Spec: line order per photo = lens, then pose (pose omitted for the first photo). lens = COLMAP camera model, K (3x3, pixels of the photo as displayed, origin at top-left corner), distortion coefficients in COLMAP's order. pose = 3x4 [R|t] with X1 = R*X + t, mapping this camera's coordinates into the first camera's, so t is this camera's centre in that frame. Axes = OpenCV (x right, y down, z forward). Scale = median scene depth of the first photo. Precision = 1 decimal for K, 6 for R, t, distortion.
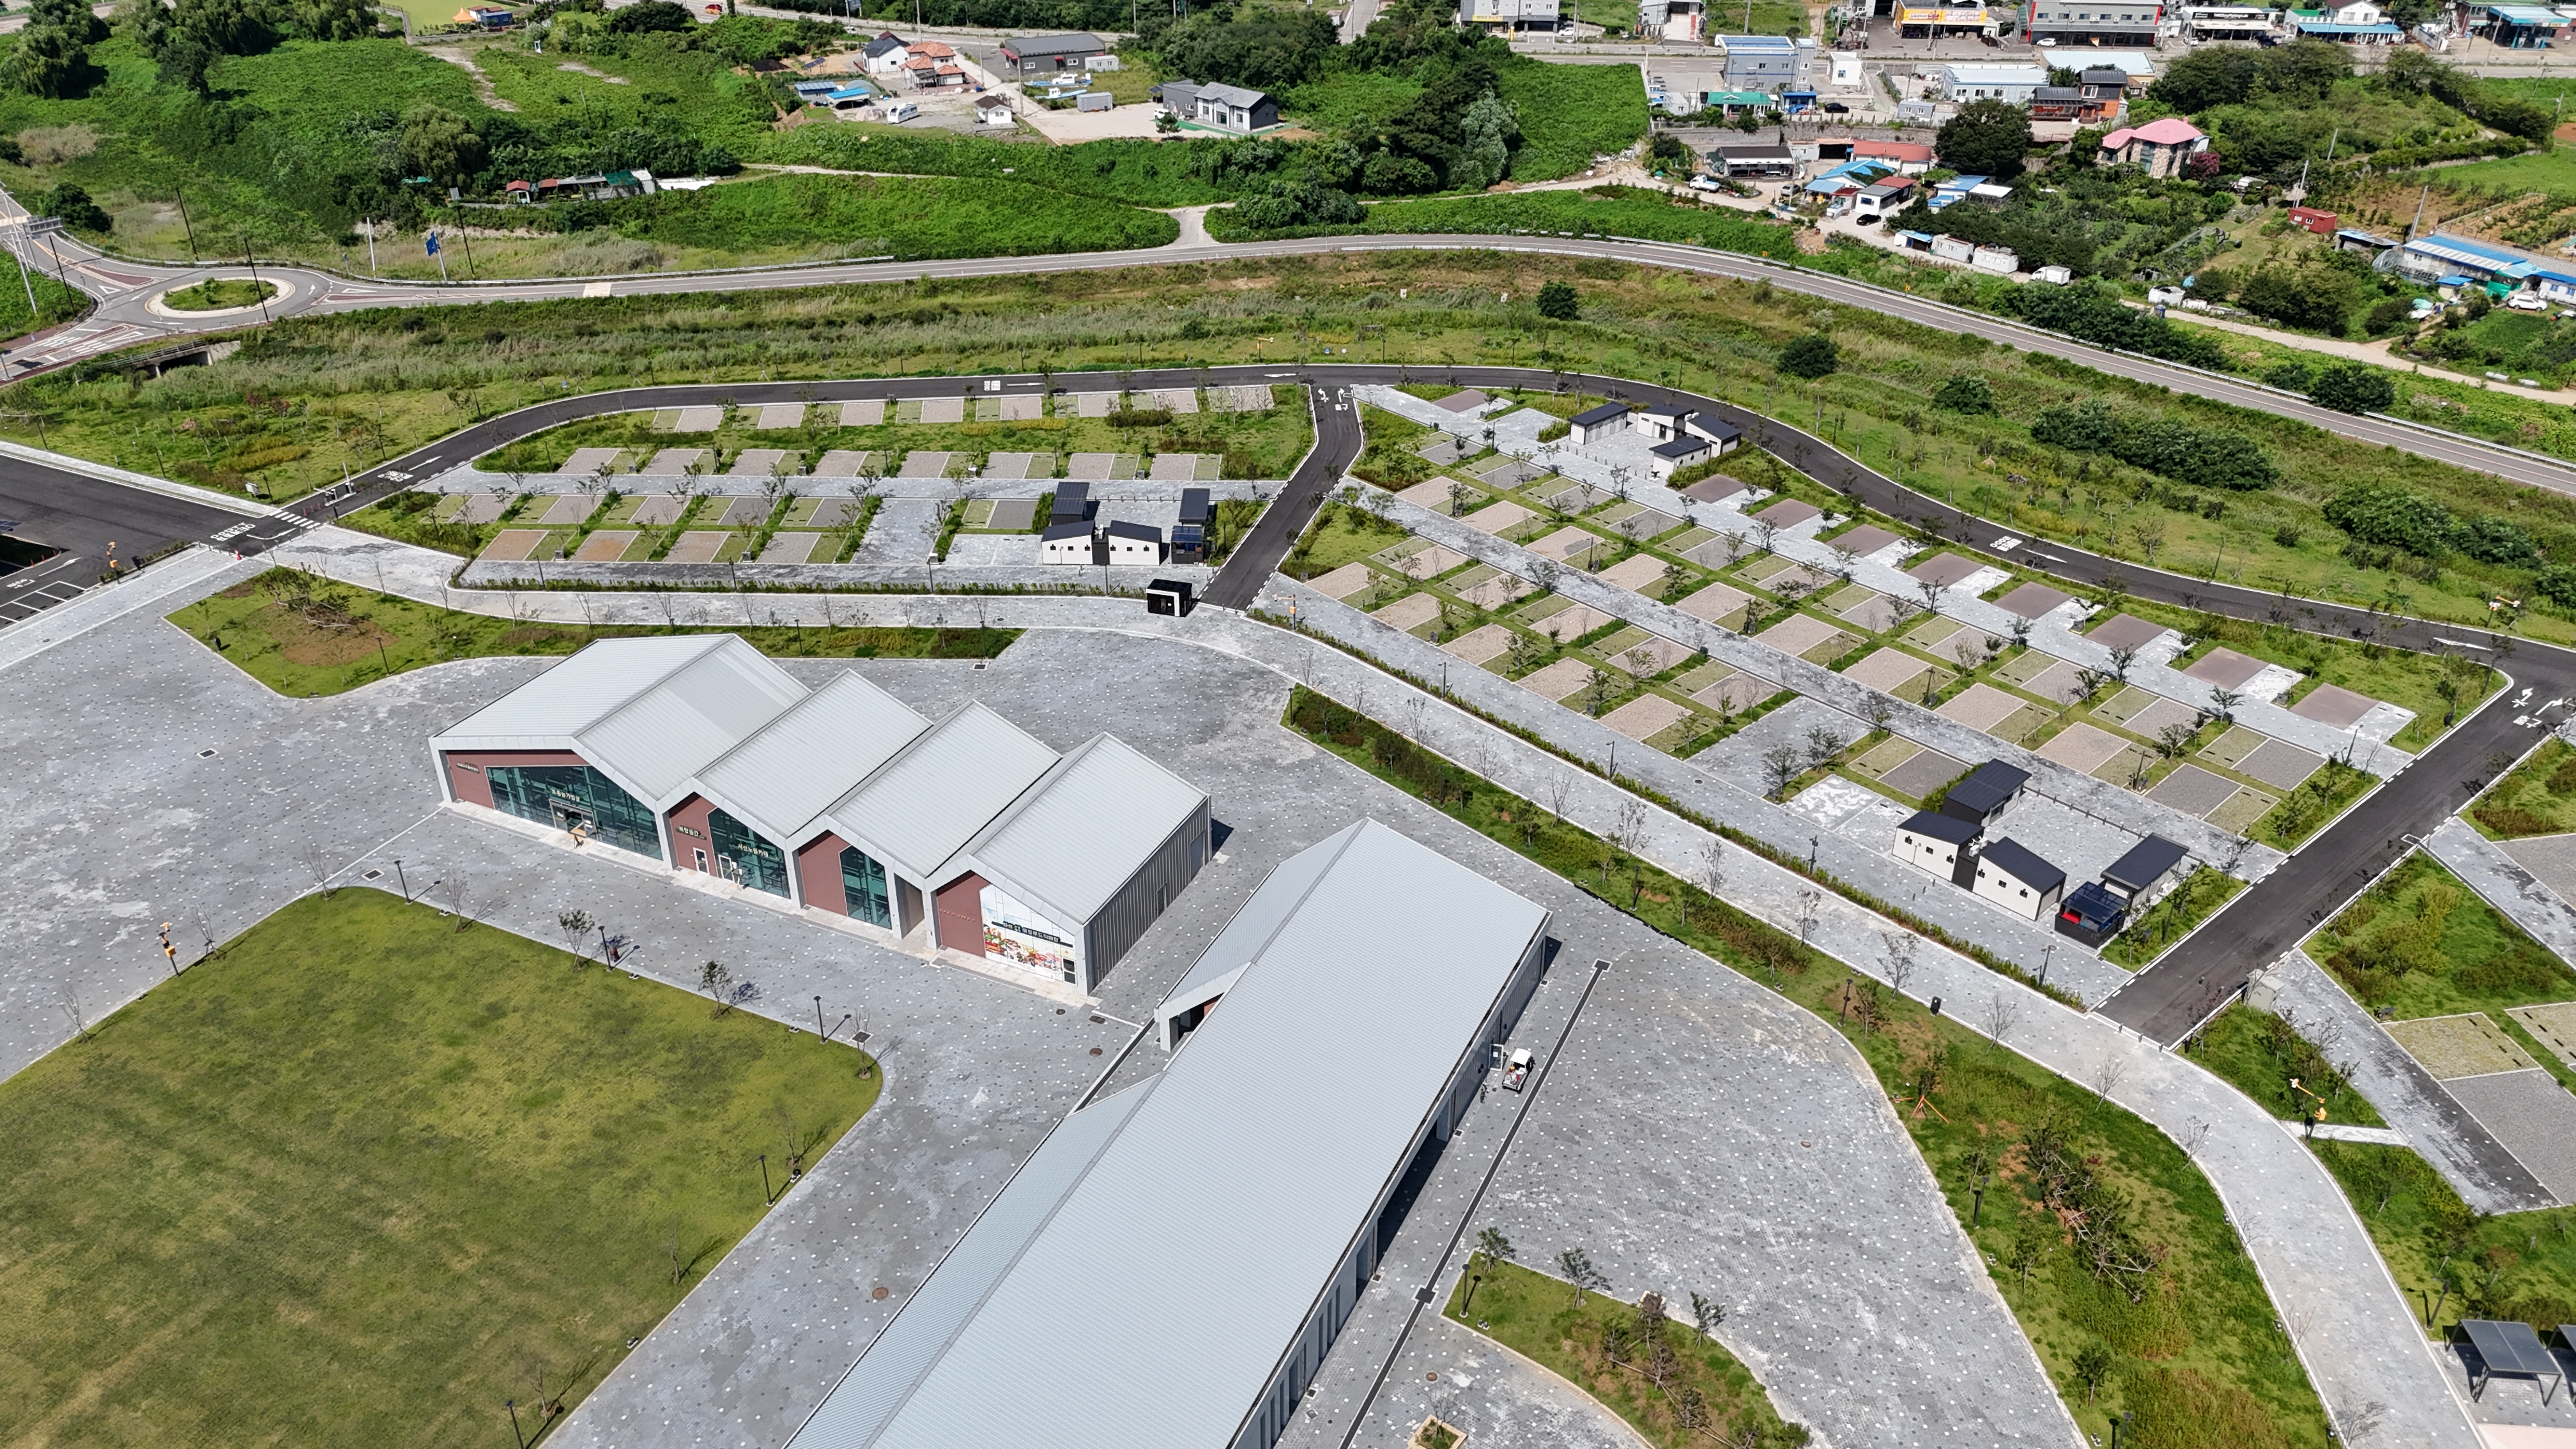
lens RADIAL K [[1898.2, 0, 1302.4], [0, 1898.2, 719.1], [0, 0, 1]] dist [0.059387, -0.043536]
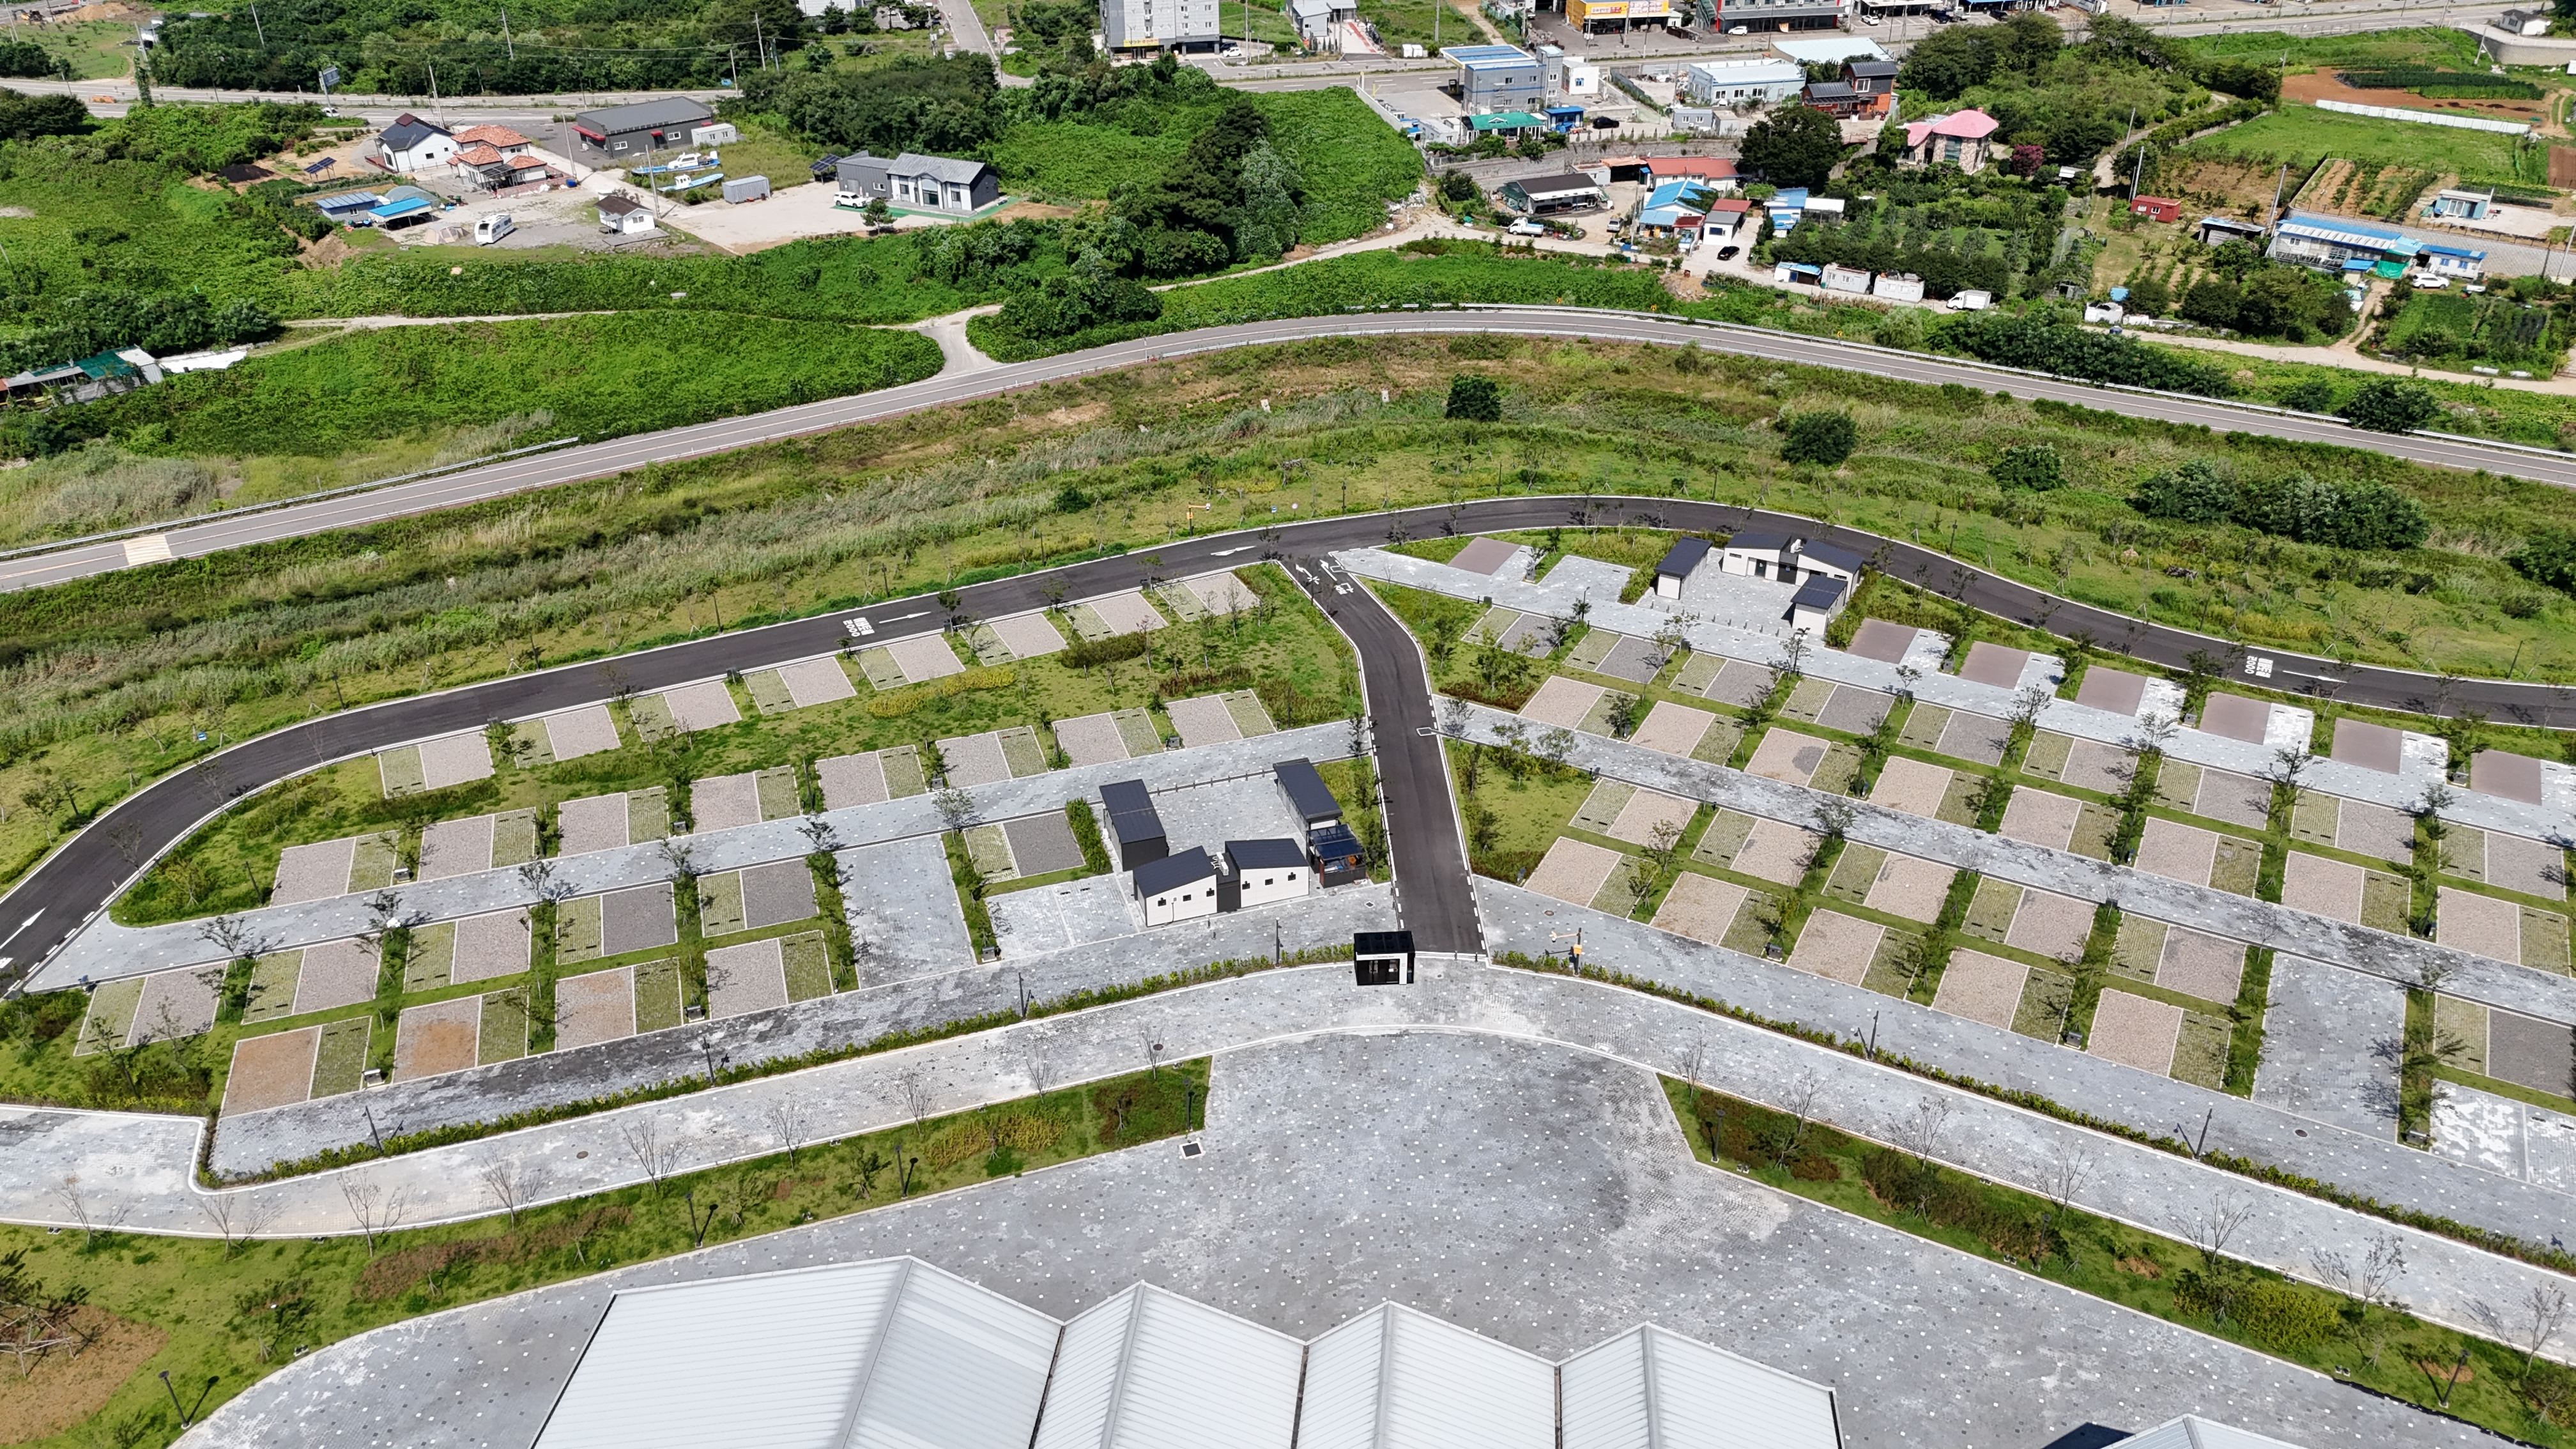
lens RADIAL K [[1898.2, 0, 1285.0], [0, 1898.2, 712.6], [0, 0, 1]] dist [0.059387, -0.043536]
pose [[0.944432, -0.168049, 0.282504, -0.238483], [0.166940, 0.985564, 0.028175, -0.149412], [-0.283161, 0.020552, 0.958852, 0.296873]]
